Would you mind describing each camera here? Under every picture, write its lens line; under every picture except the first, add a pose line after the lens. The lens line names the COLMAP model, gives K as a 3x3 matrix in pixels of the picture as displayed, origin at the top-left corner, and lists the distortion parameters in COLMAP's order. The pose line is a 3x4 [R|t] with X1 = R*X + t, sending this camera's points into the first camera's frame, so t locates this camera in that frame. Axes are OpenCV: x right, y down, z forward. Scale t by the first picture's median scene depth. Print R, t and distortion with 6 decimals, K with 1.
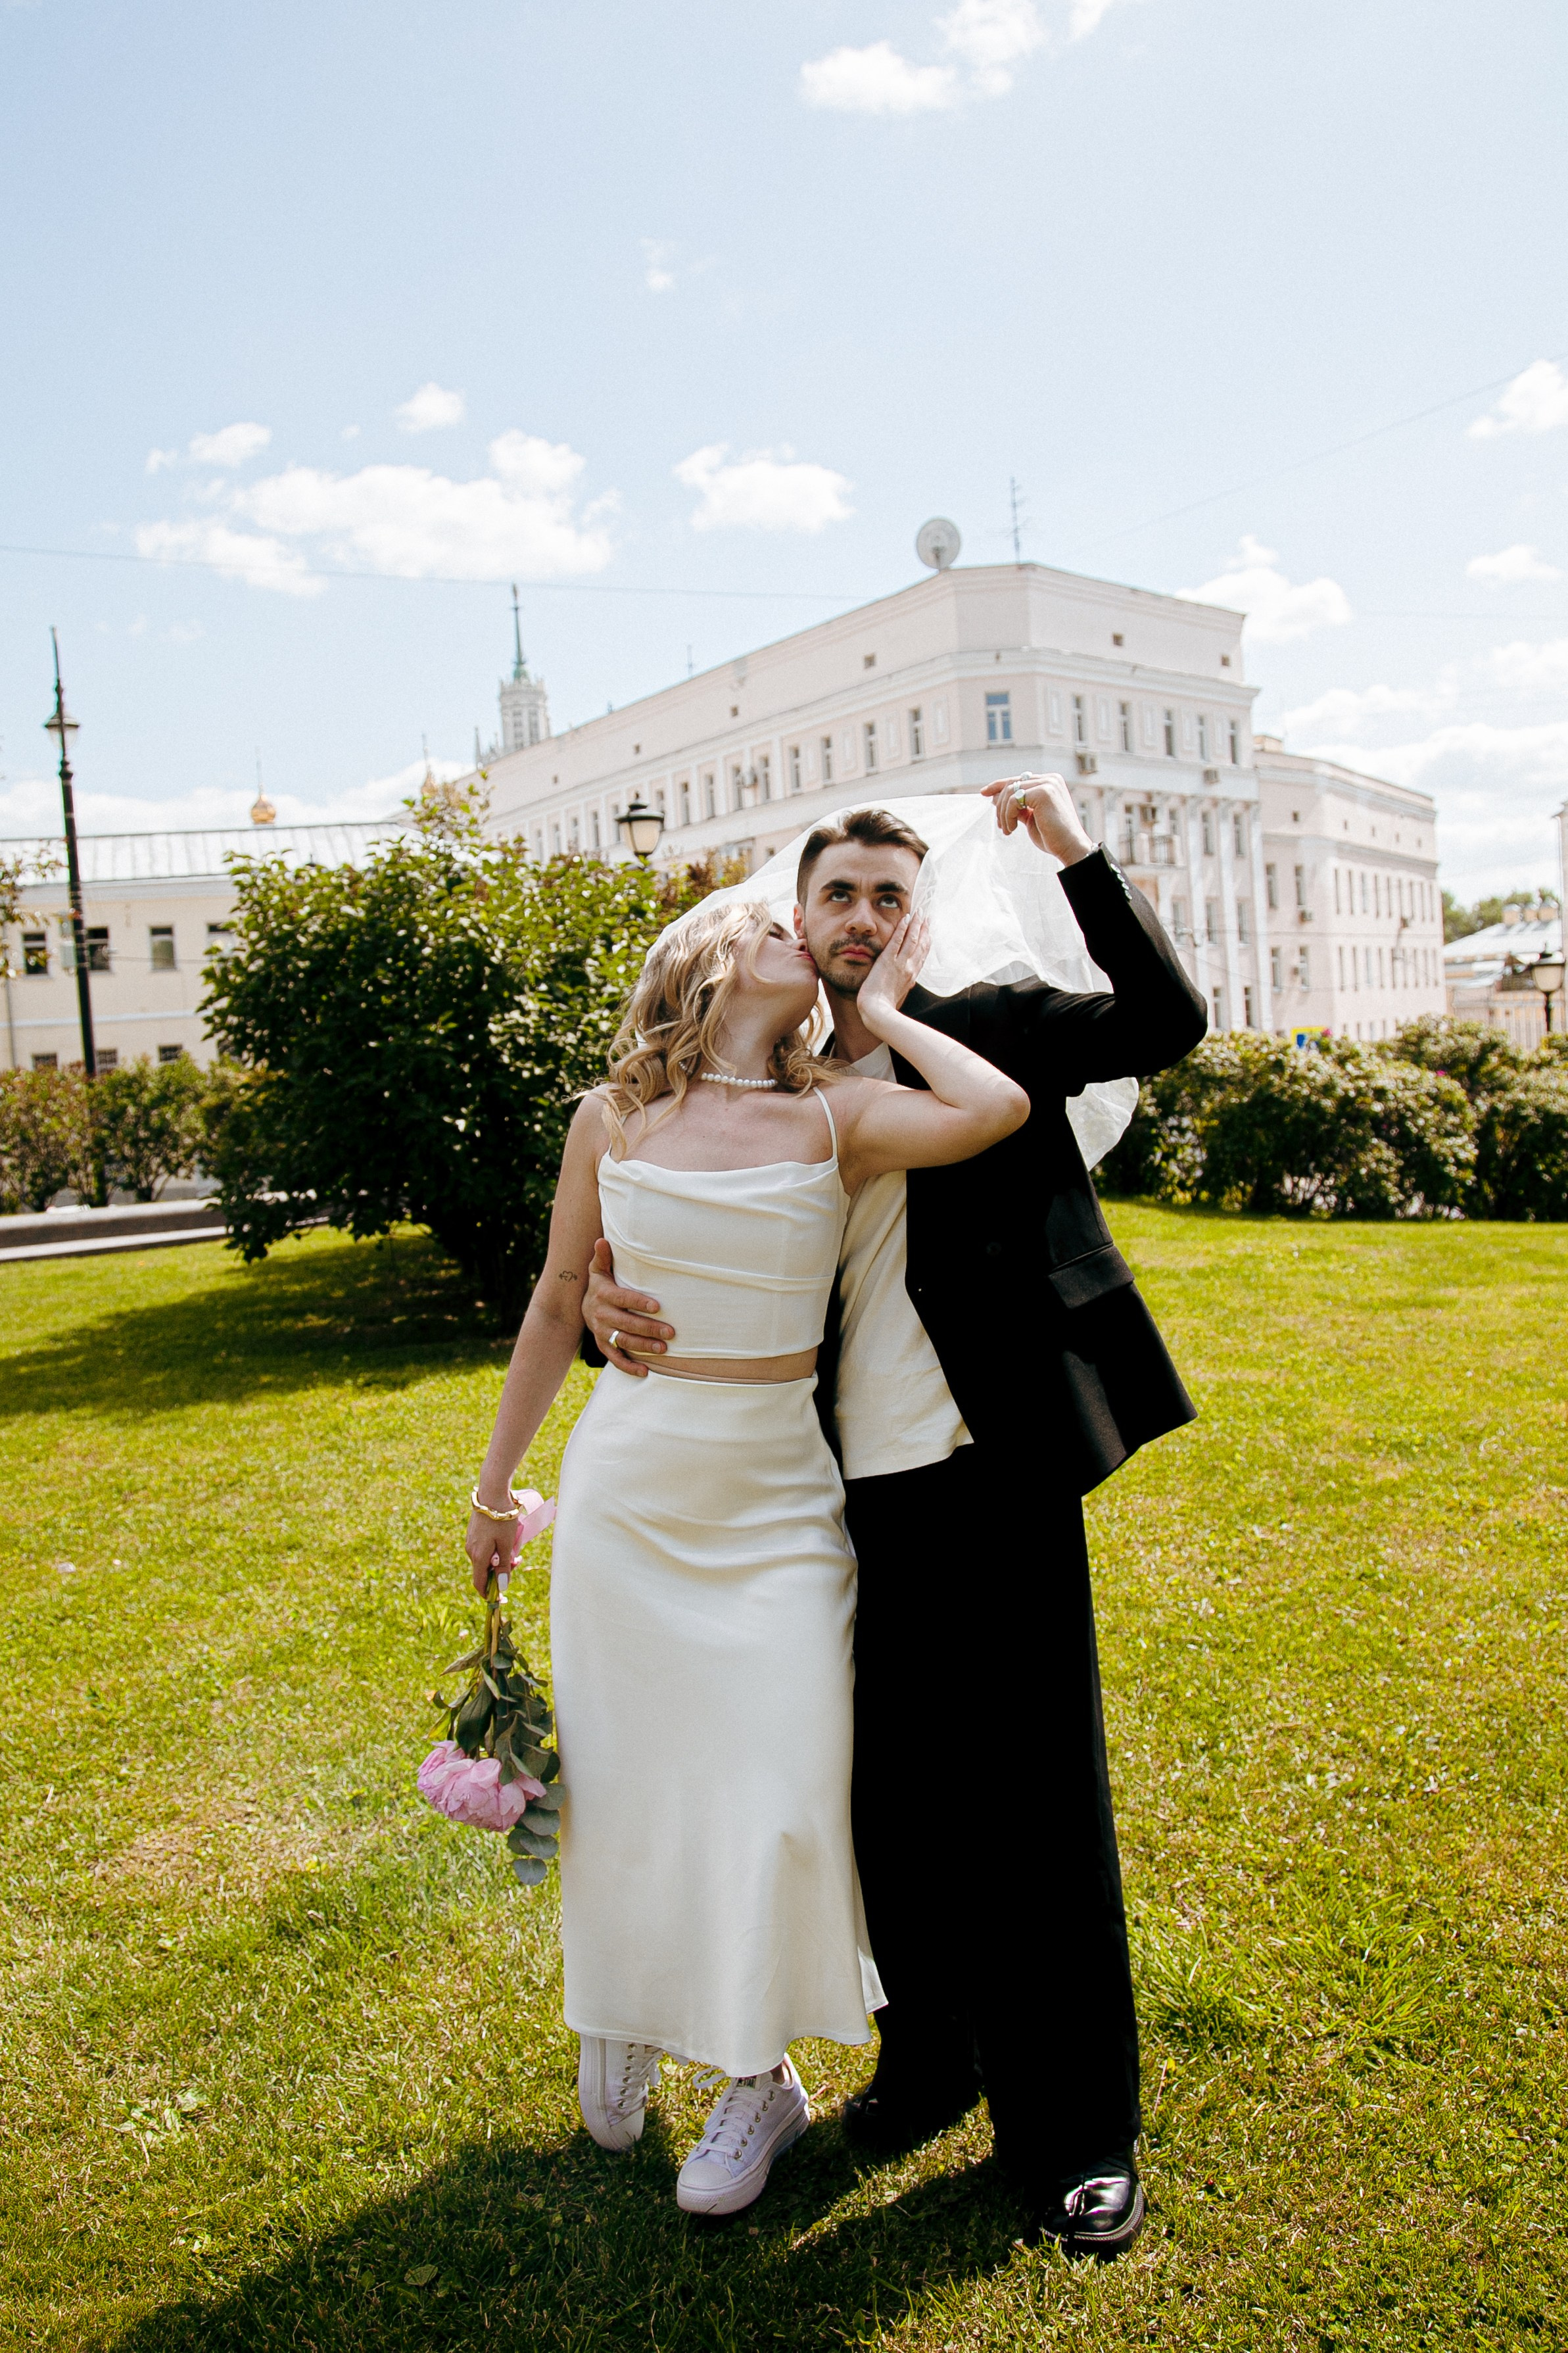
lens RADIAL K [[1914.6, 0, 762.7], [0, 1914.6, 1112.5], [0, 0, 1]] dist [-0.075181, 0.004477]
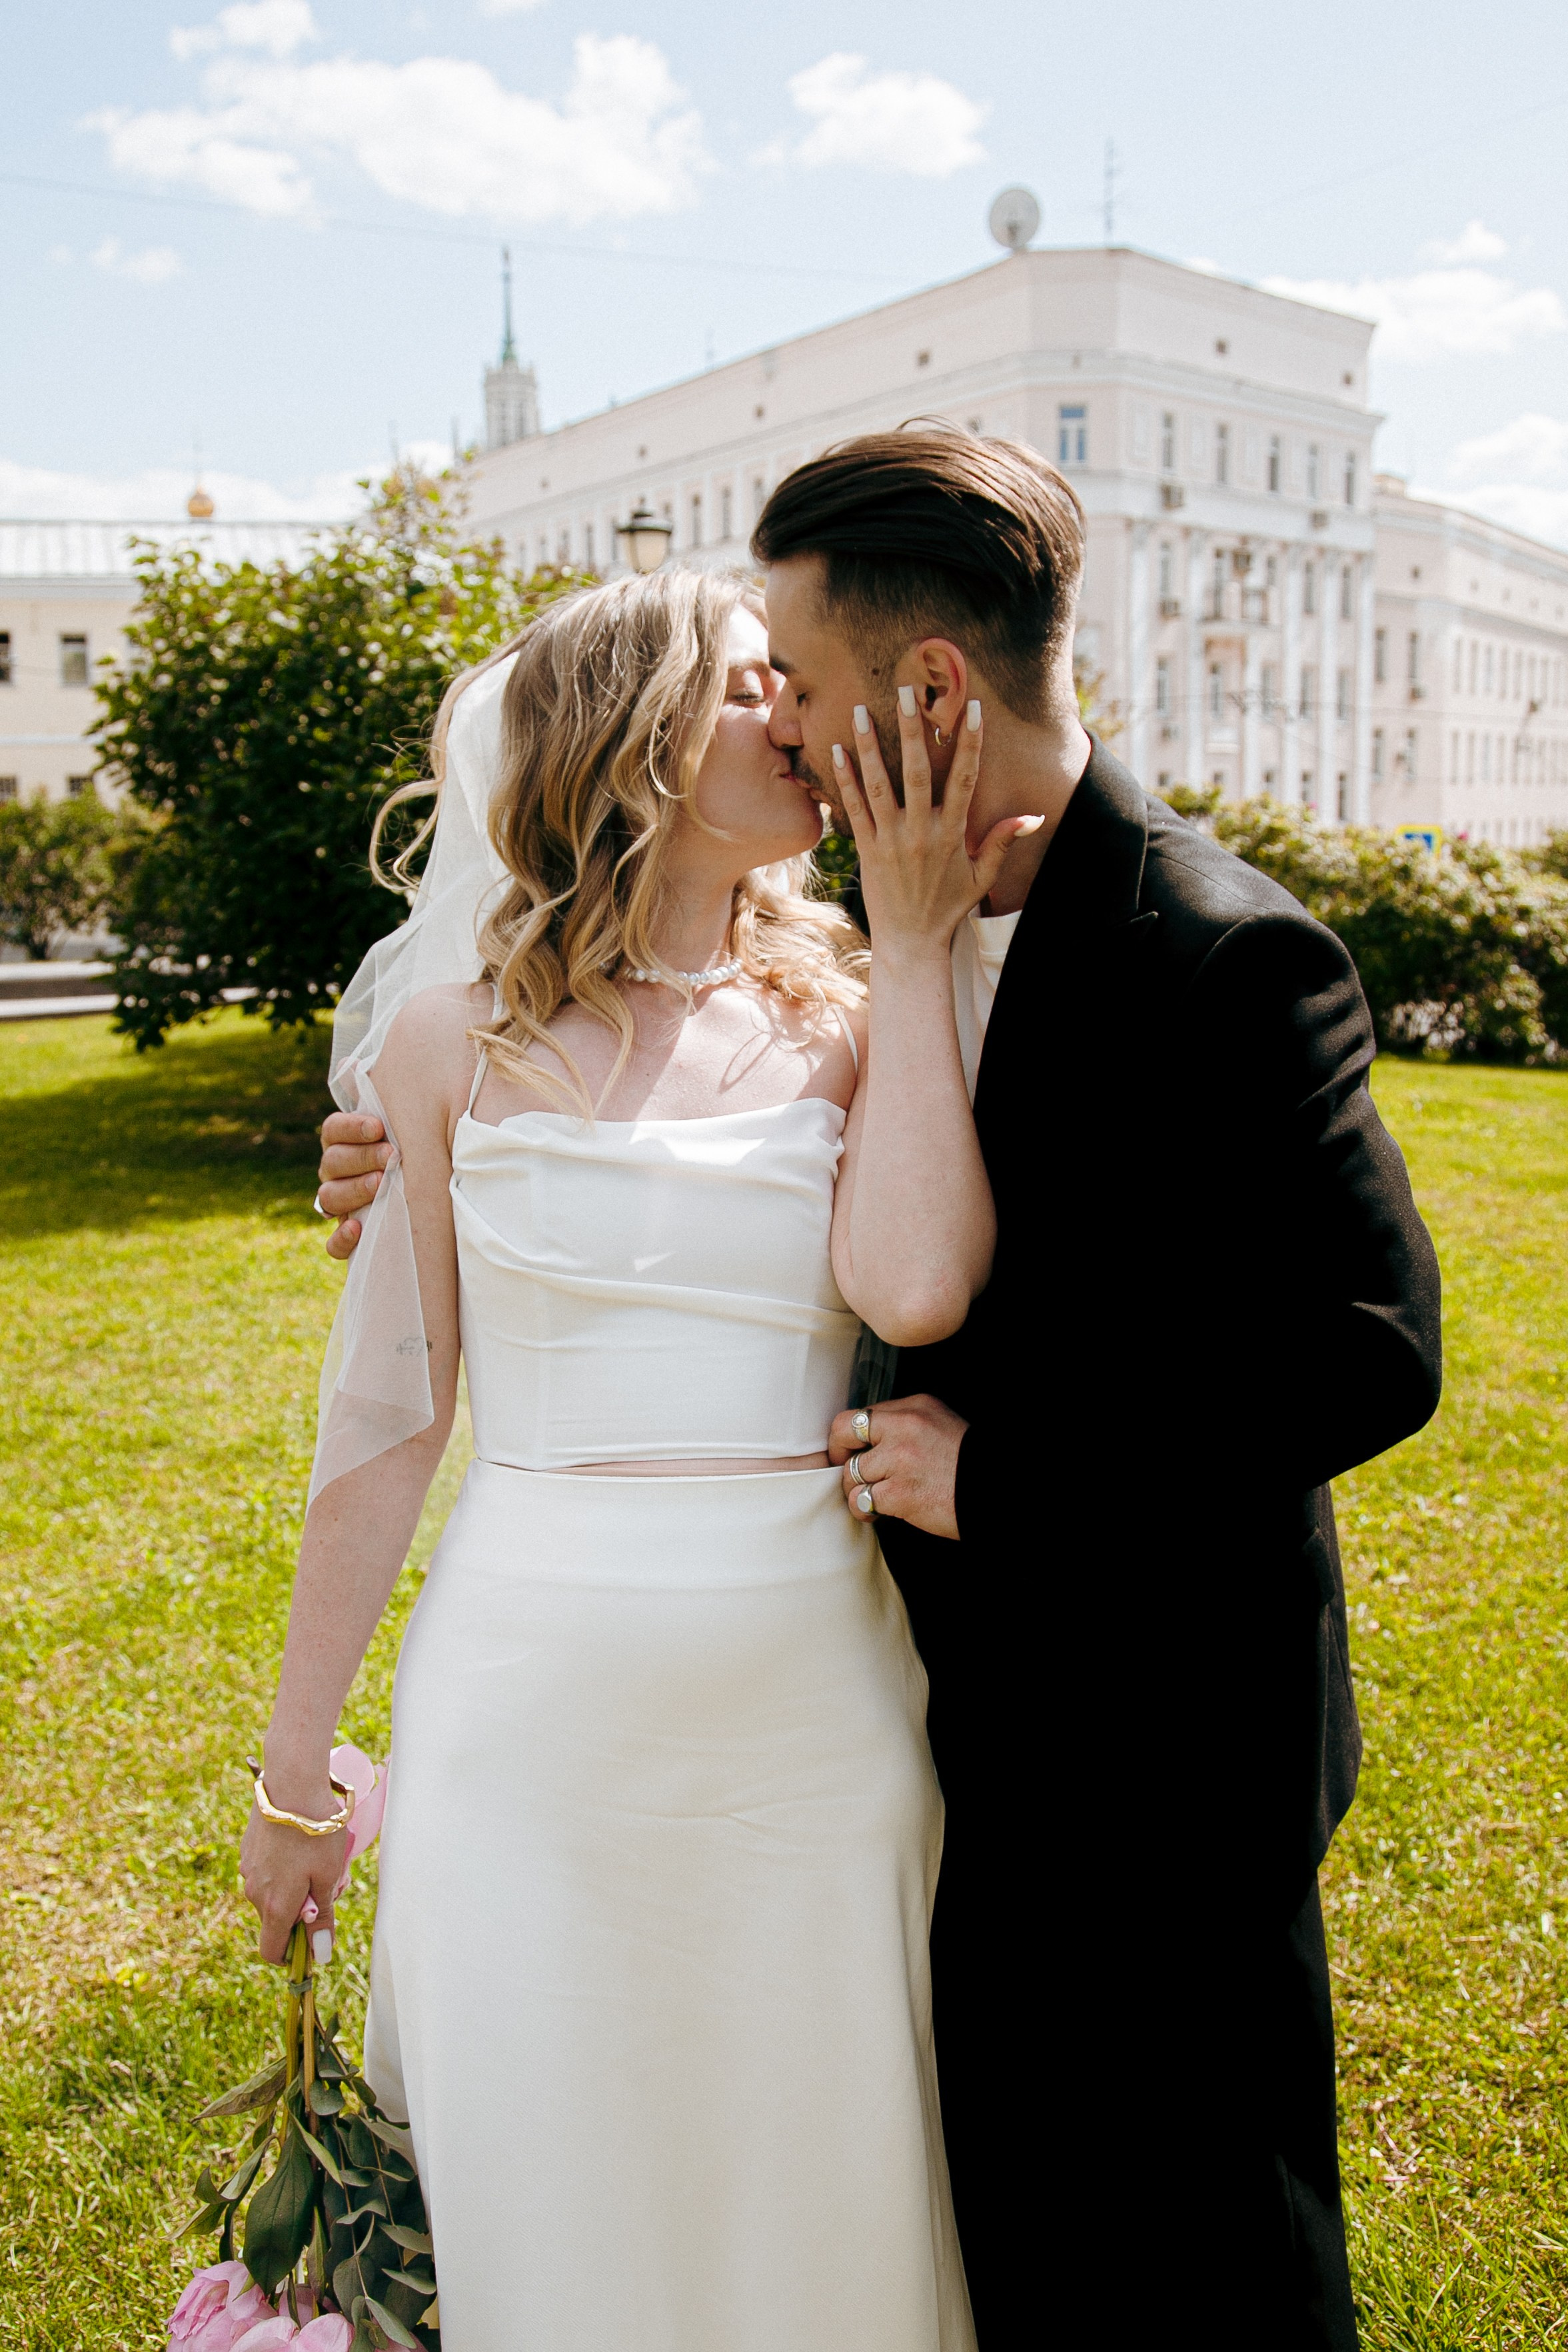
lens RADIAL K [[2174.5, 0, 733.3], [0, 2174.5, 1094.0], [0, 0, 1]] dist [-0.027034, 0.000000]
pose [[0.998459, 0.054827, -0.008577, -0.001754], [-0.053762, 0.993989, 0.095375, -0.001124], [0.013754, -0.094766, 0.995405, 0.016772]]
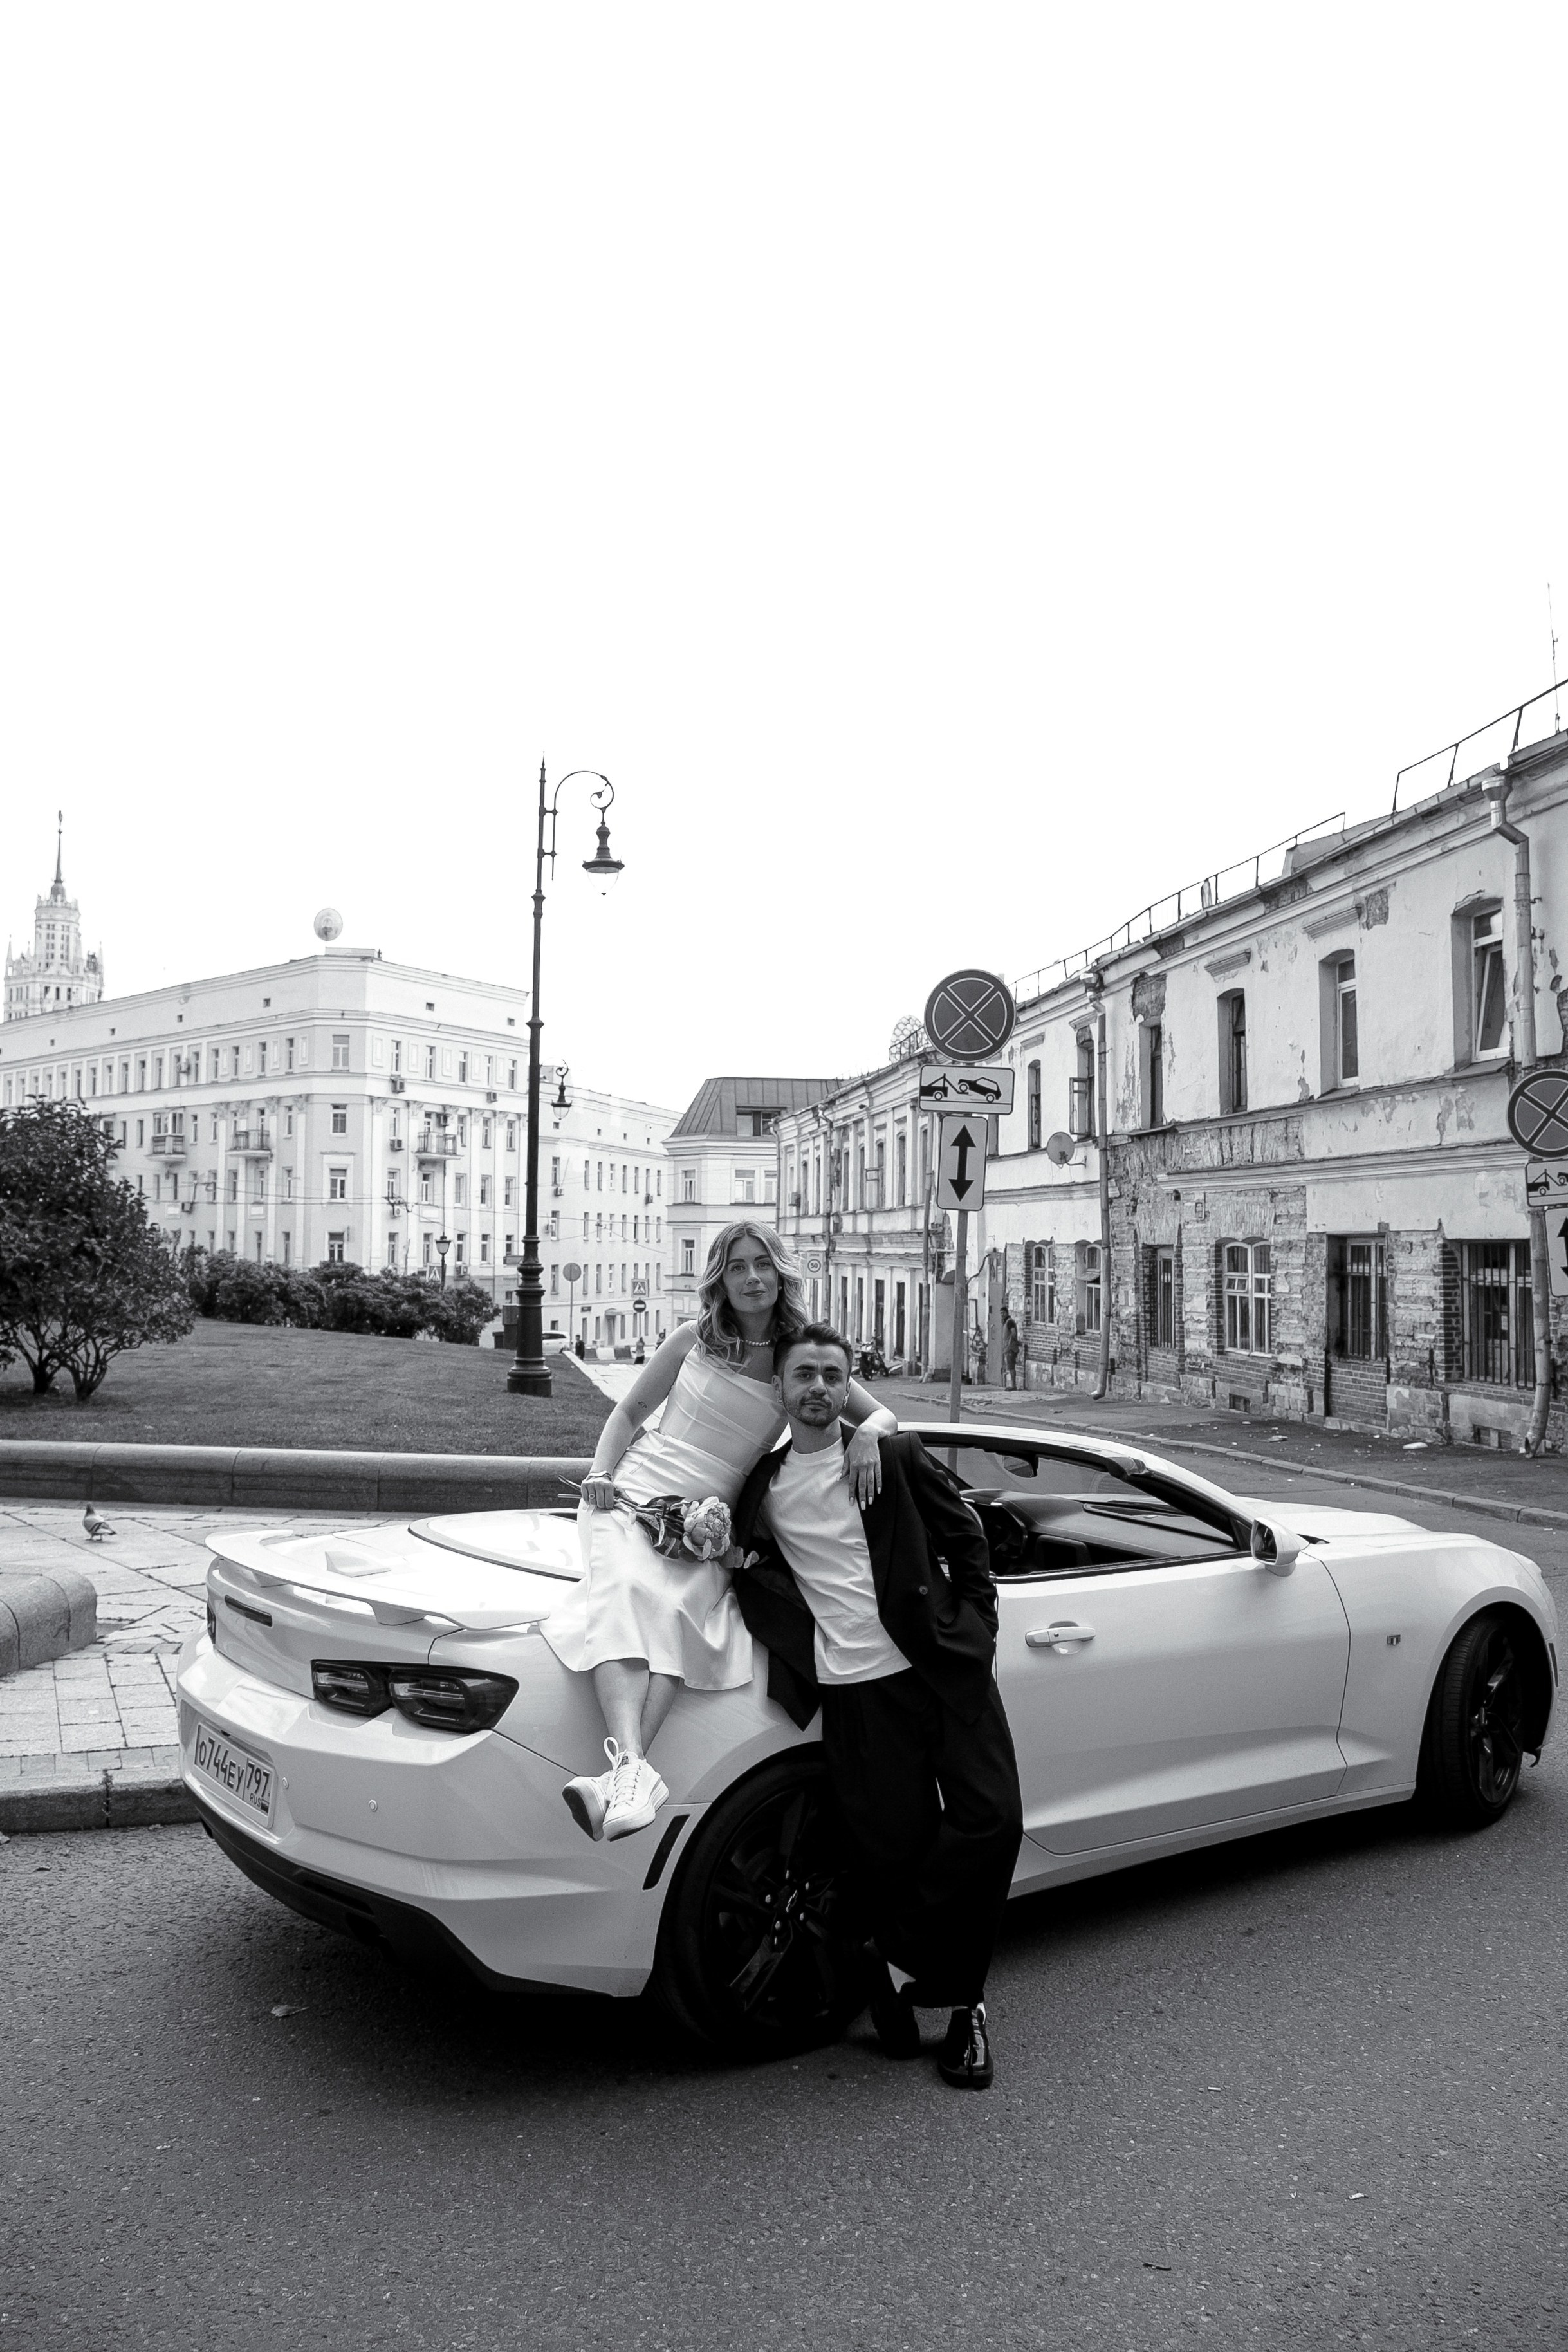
lens RADIAL K [[2105.5, 0, 917.5], [0, 2105.5, 1099.7], [0, 0, 1]] dist [-0.079341, 0.023951]
pose [[0.961386, 0.087626, 0.260882, 0.132683], [-0.057512, 0.990995, -0.120918, 0.010846], [-0.269129, 0.101245, 0.957768, -0.750401]]
